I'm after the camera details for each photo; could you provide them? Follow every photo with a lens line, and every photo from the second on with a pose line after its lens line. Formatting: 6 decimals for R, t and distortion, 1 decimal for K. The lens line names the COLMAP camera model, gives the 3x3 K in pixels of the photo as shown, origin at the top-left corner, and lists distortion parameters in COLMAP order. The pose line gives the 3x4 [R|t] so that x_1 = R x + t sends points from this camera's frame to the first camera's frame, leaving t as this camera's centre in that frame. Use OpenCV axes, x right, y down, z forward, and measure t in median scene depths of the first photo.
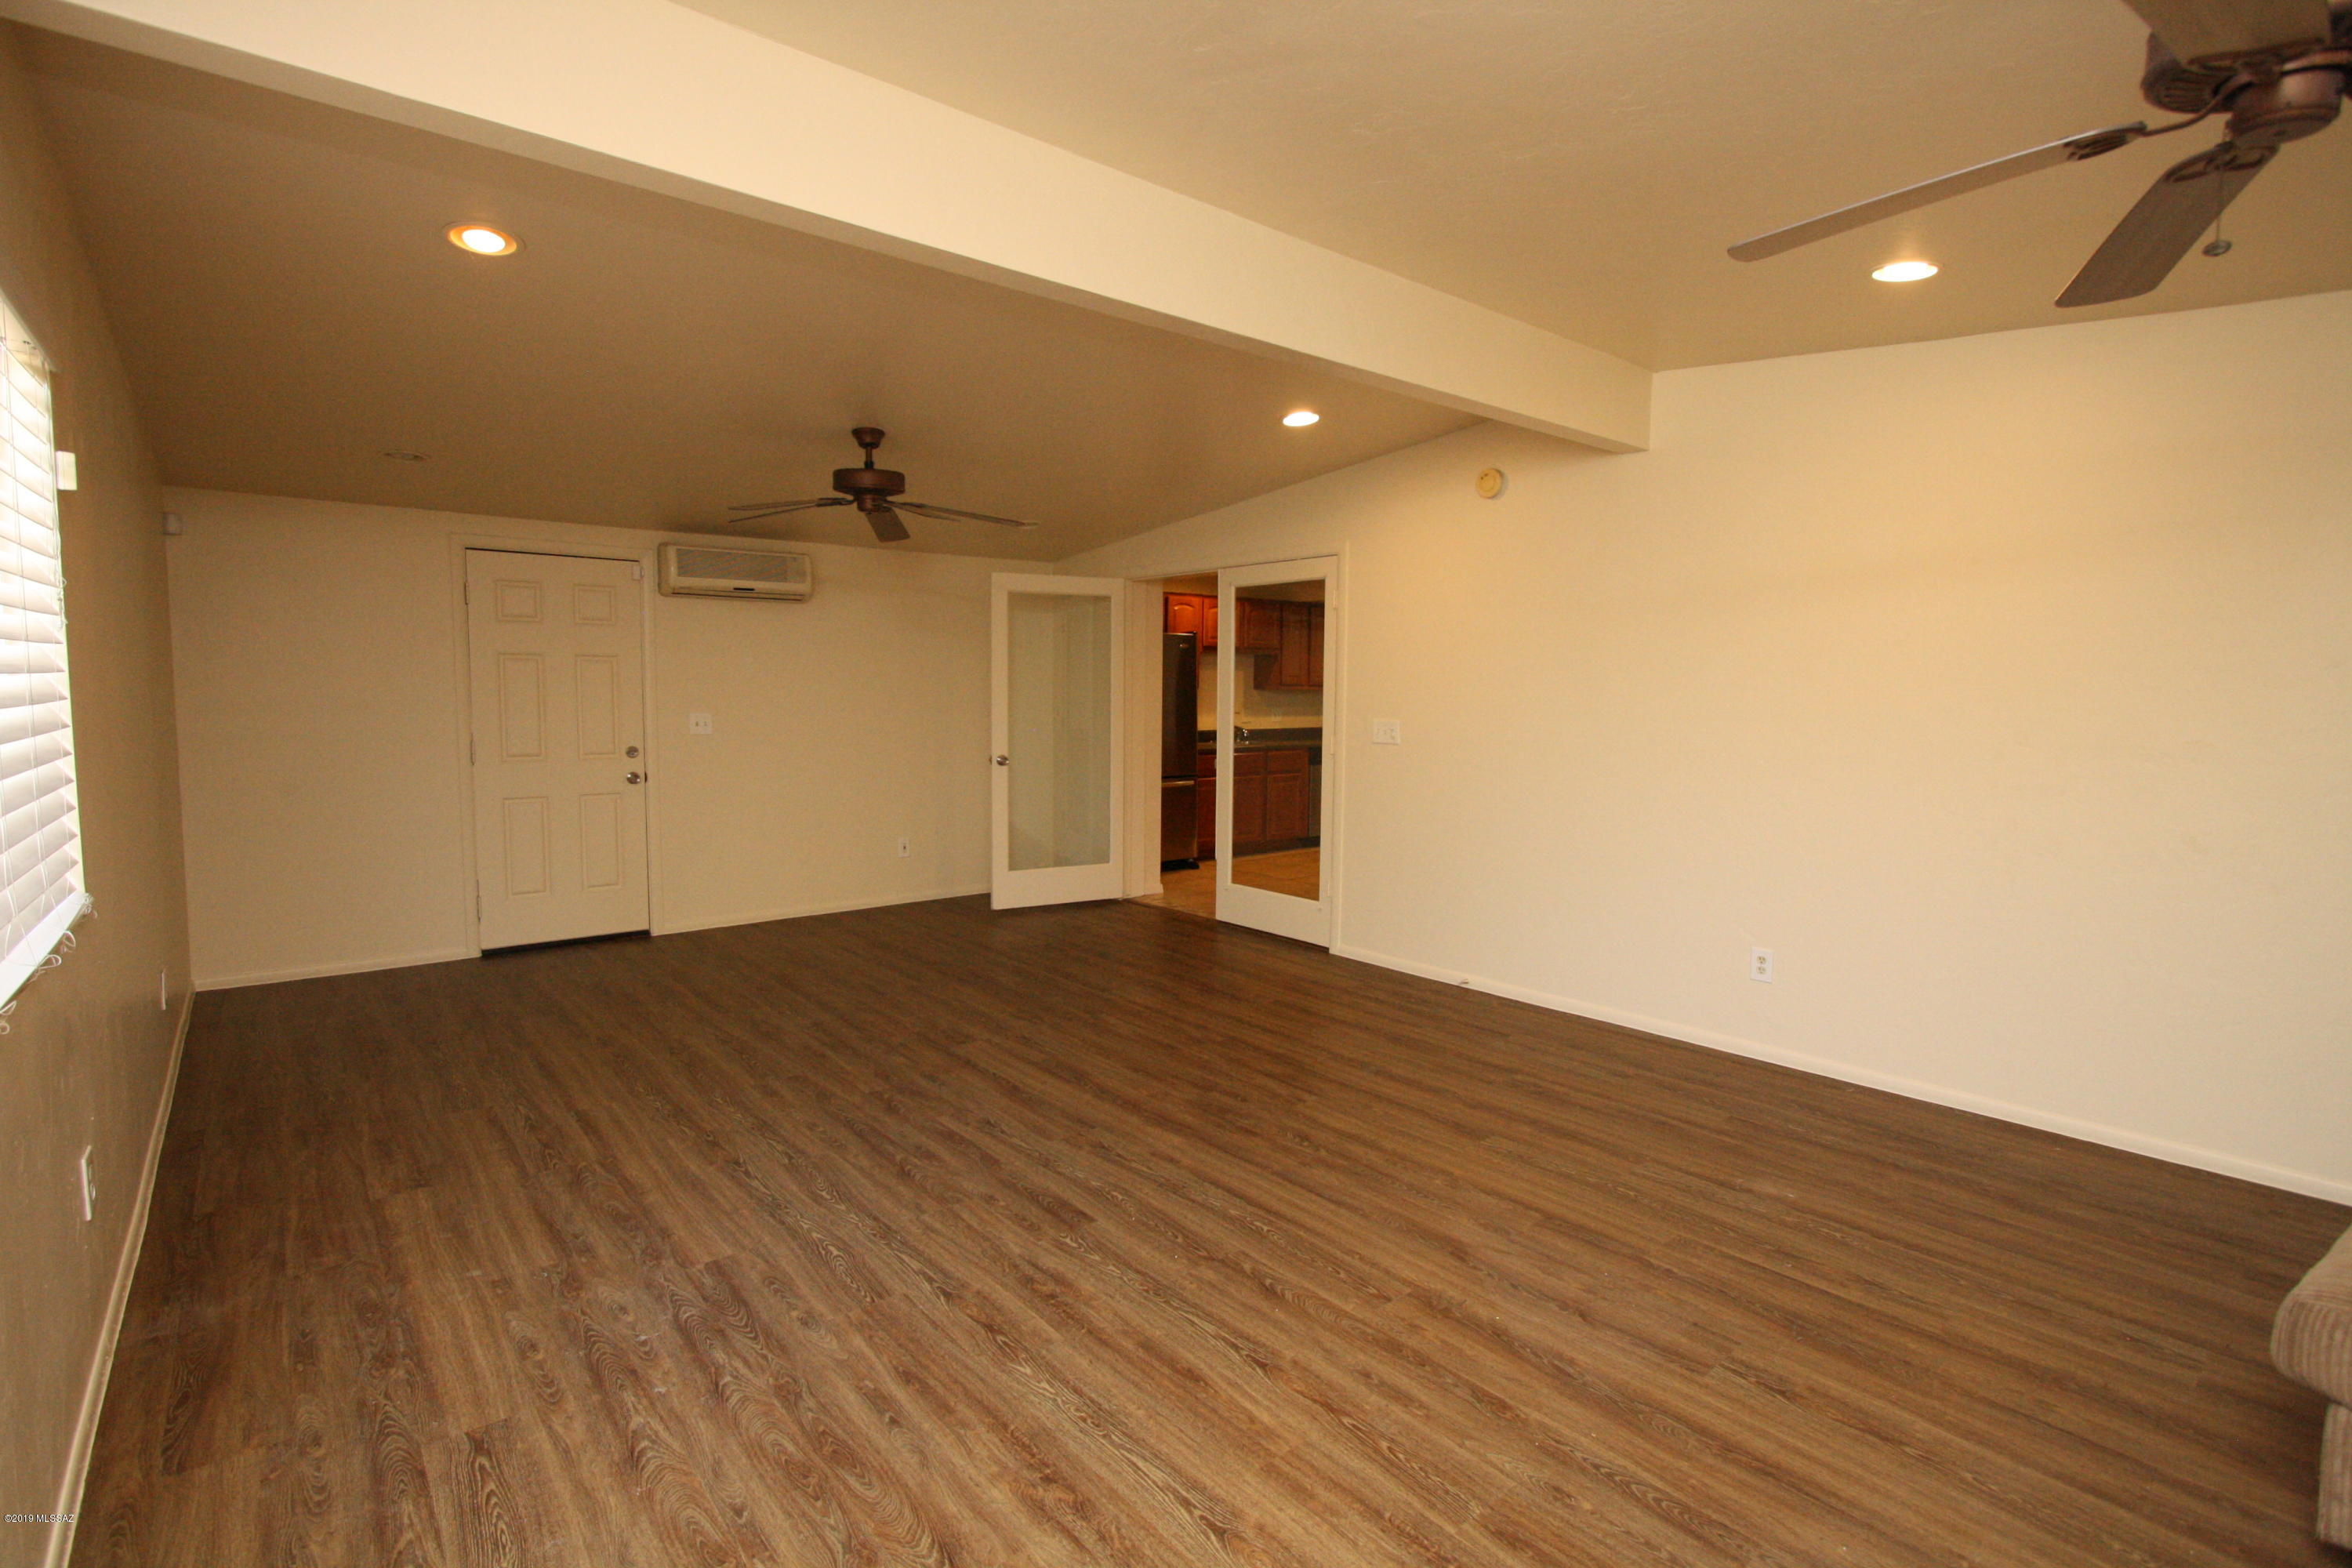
lens RADIAL K [[1109.9, 0, 1164.7], [0, 1109.9, 780.3], [0, 0, 1]] dist [-0.019480, 0.001327]
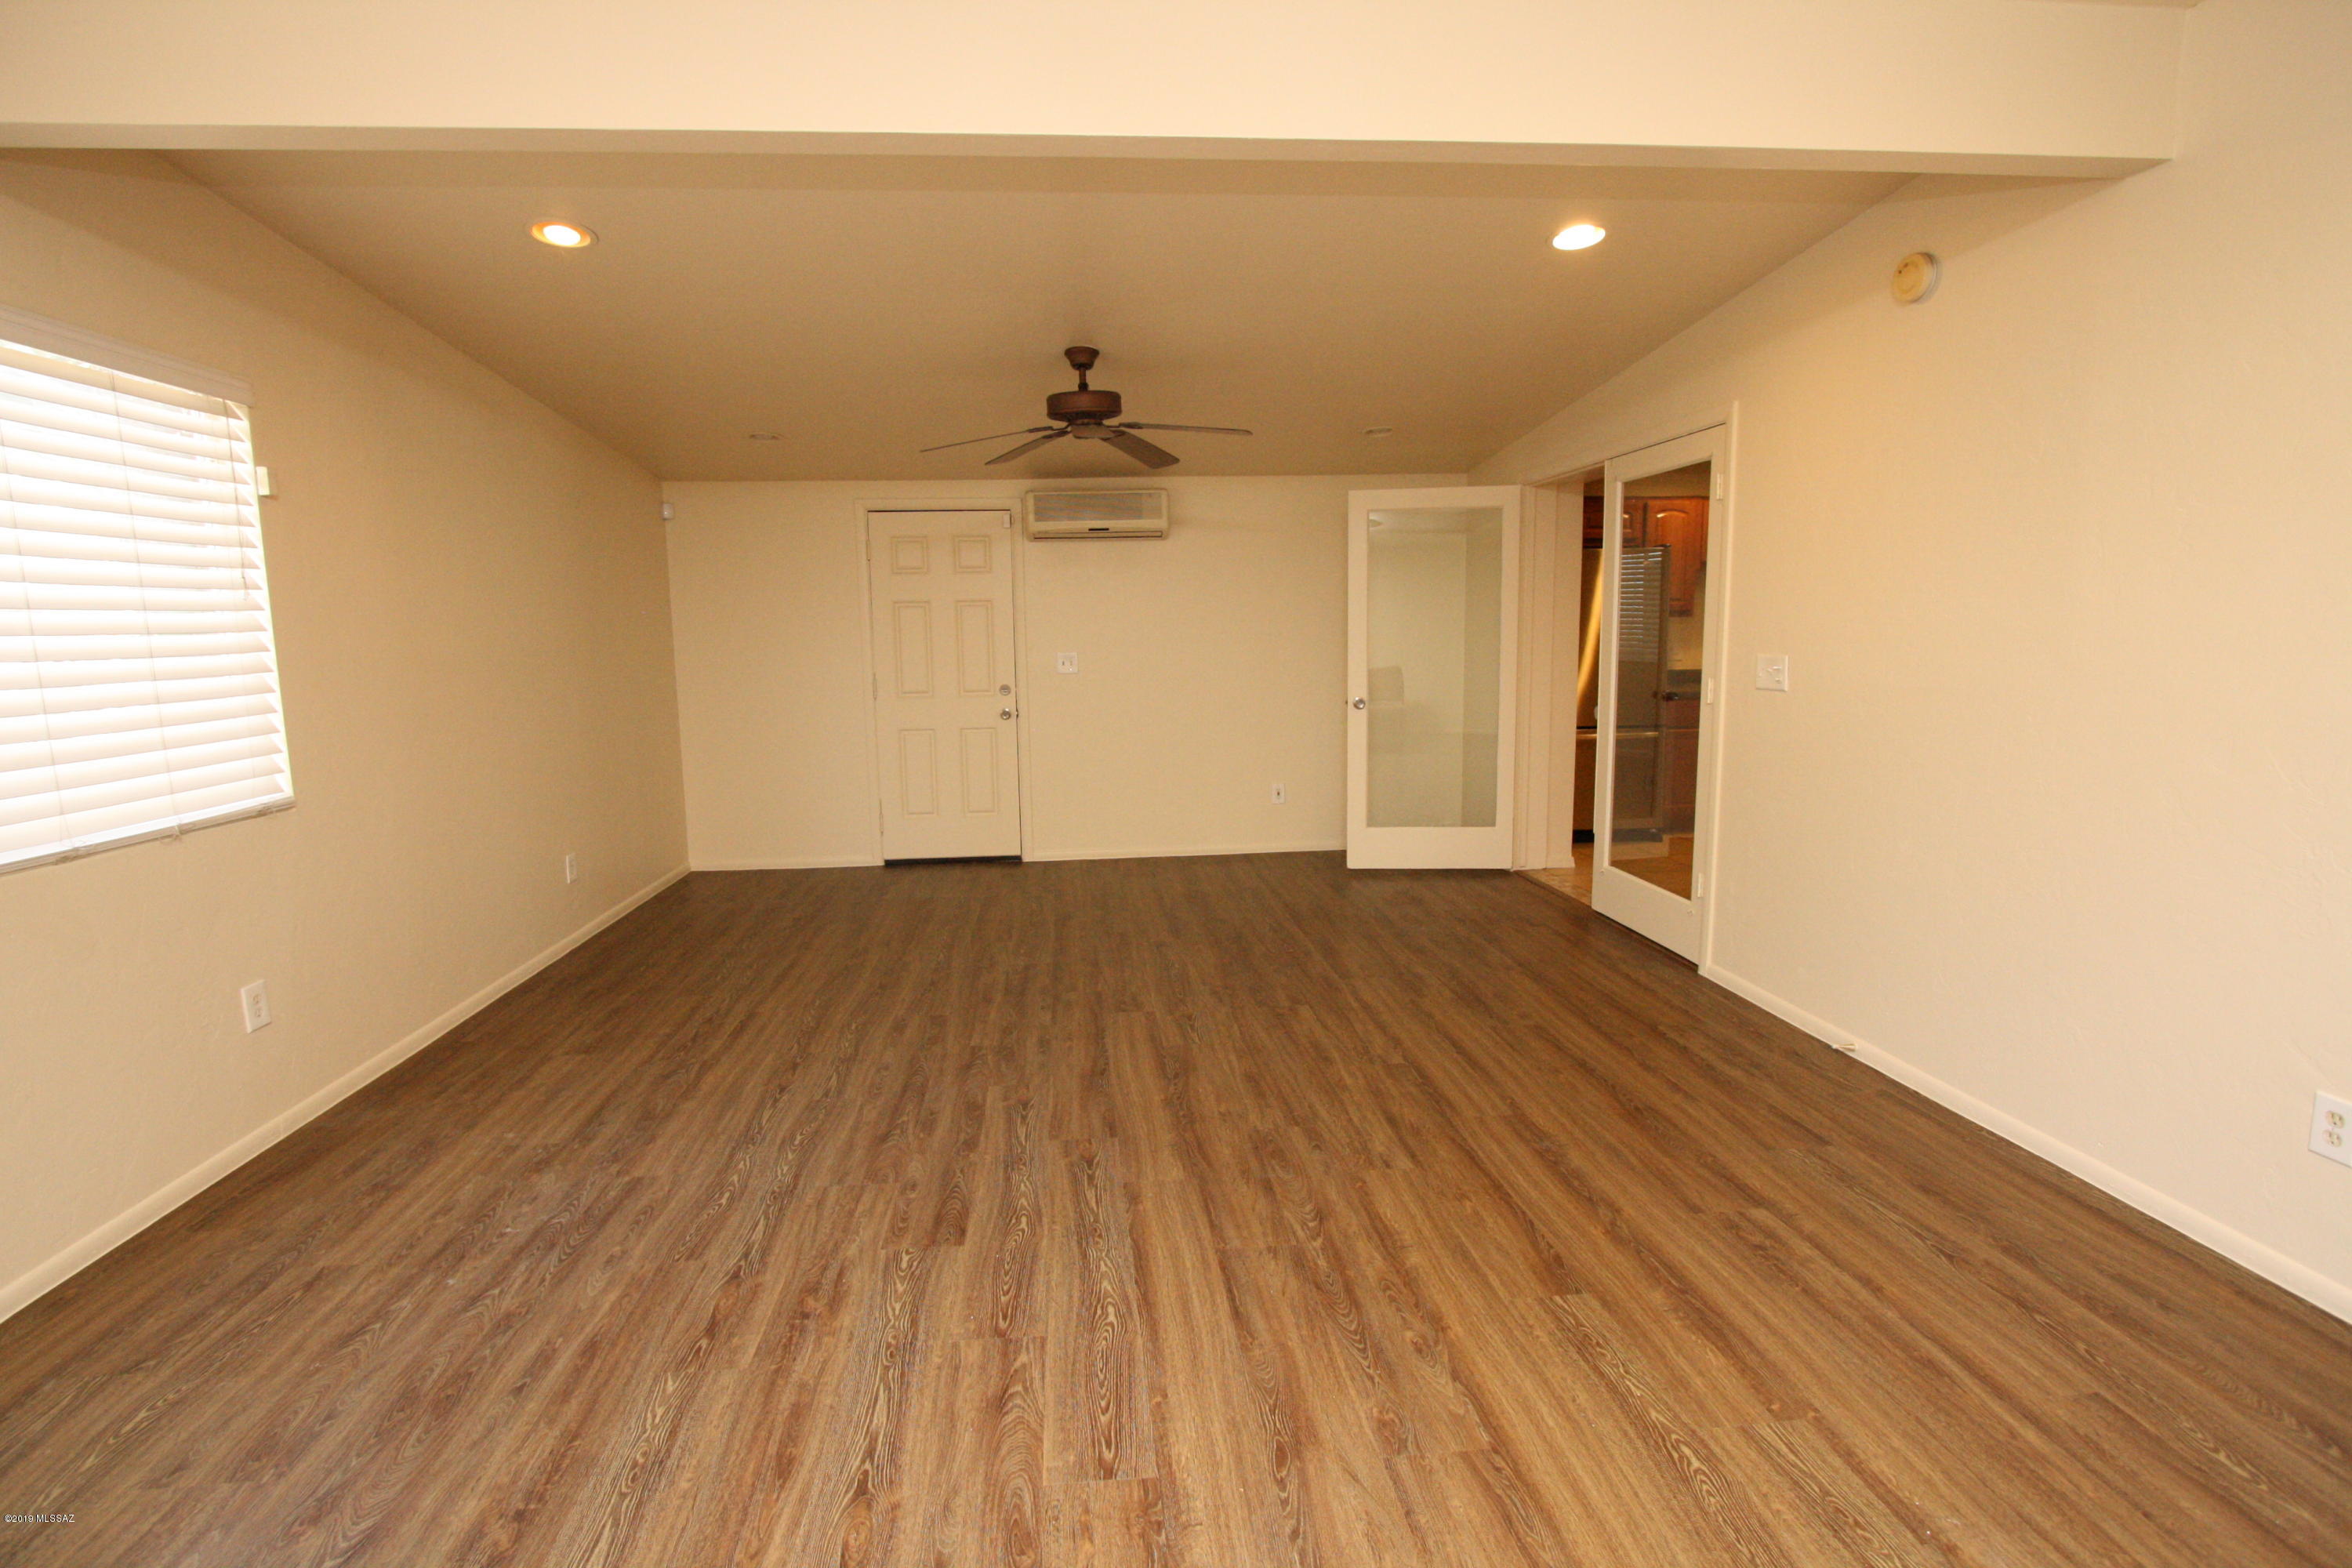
lens RADIAL K [[1109.9, 0, 1168.9], [0, 1109.9, 786.7], [0, 0, 1]] dist [-0.019480, 0.001327]
pose [[0.821467, 0.059727, -0.567120, 0.386192], [-0.024154, 0.997252, 0.070041, -0.016501], [0.569745, -0.043838, 0.820652, 0.286981]]
